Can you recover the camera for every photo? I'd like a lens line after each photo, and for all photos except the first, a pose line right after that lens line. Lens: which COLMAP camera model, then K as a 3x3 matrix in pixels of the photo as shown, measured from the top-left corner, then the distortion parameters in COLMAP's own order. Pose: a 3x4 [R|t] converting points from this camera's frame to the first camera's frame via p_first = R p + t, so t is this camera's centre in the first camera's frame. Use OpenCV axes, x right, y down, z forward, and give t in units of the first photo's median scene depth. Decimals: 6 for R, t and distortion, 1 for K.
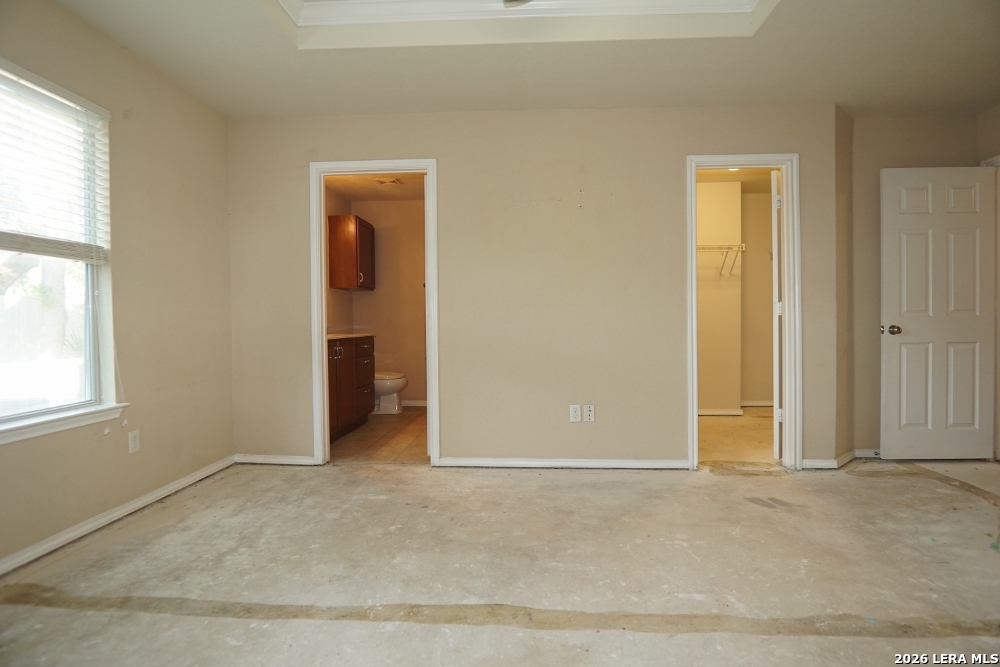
lens RADIAL K [[532.6, 0, 501.5], [0, 532.6, 331.7], [0, 0, 1]] dist [-0.035538, 0.010824]
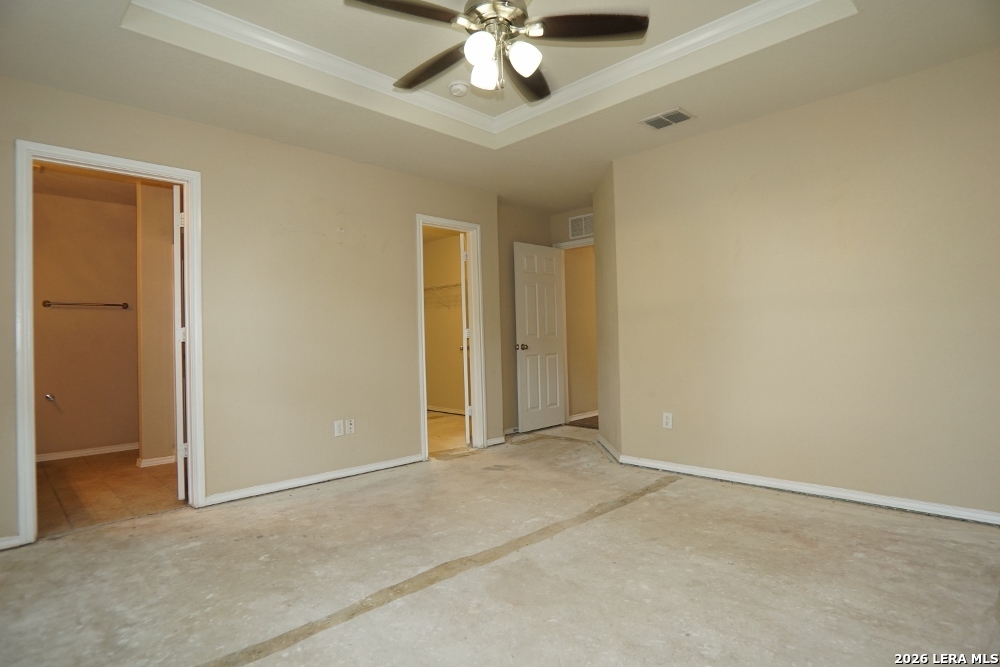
lens RADIAL K [[532.6, 0, 501.5], [0, 532.6, 331.7], [0, 0, 1]] dist [-0.035538, 0.010824]
pose [[0.664482, 0.002470, 0.747300, -0.611098], [0.032263, 0.998967, -0.031989, -0.000791], [-0.746608, 0.045366, 0.663716, 0.010772]]
